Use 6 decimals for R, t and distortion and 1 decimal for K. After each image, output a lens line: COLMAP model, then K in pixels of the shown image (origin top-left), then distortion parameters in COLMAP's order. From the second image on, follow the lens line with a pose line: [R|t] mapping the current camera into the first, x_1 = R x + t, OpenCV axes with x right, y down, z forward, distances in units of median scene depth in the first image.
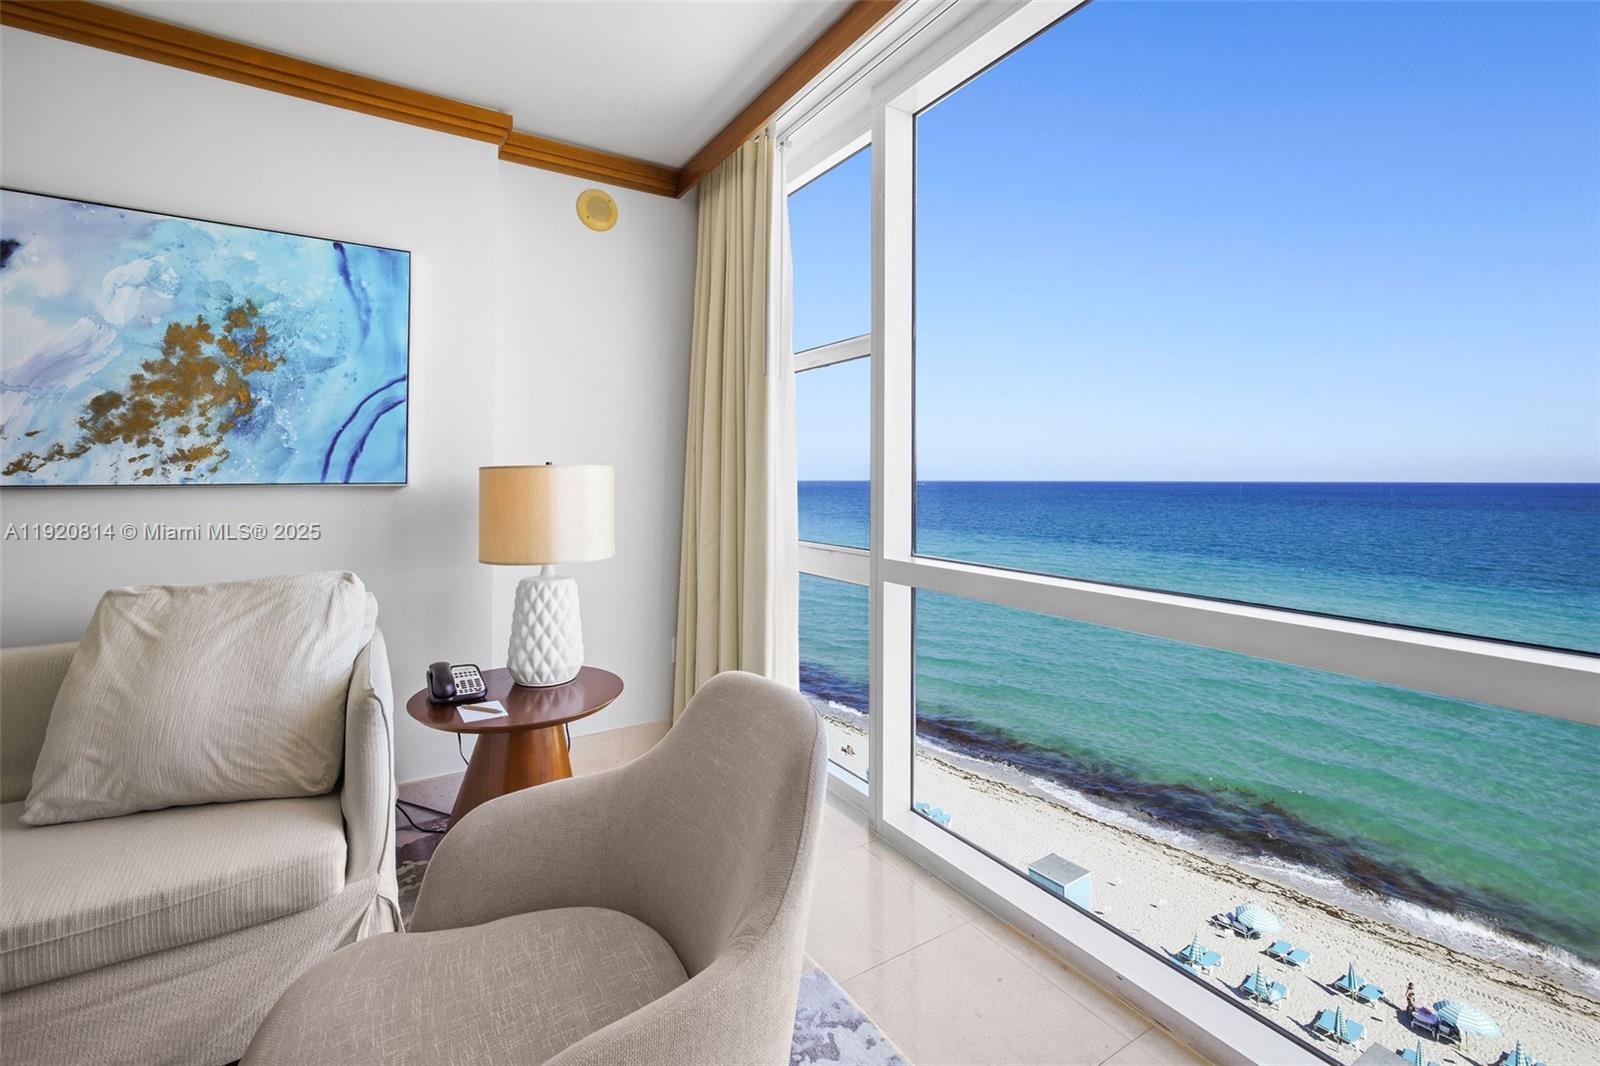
lens RADIAL K [[691.7, 0, 806.7], [0, 691.7, 482.3], [0, 0, 1]] dist [0.043967, 0.000350]
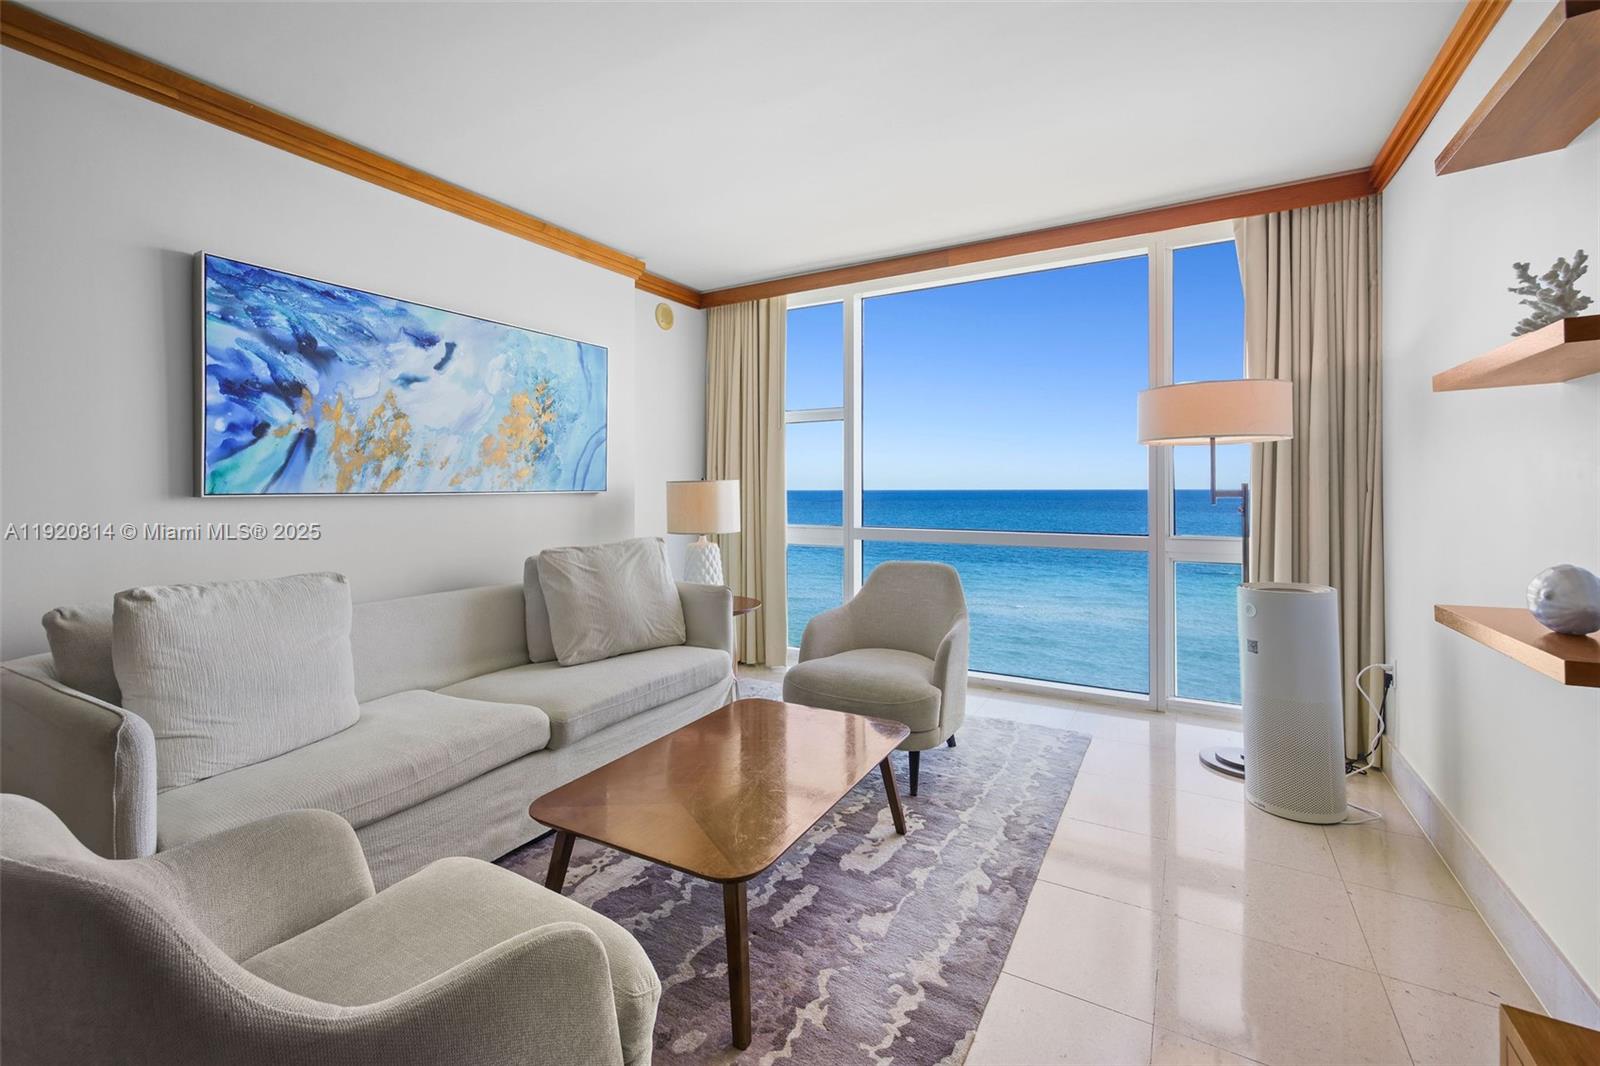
lens RADIAL K [[678.1, 0, 804.5], [0, 678.1, 504.2], [0, 0, 1]] dist [0.003837, 0.001039]
pose [[0.889449, -0.005539, 0.457001, -0.906749], [0.001515, 0.999957, 0.009172, 0.017399], [-0.457032, -0.007466, 0.889419, -0.611431]]
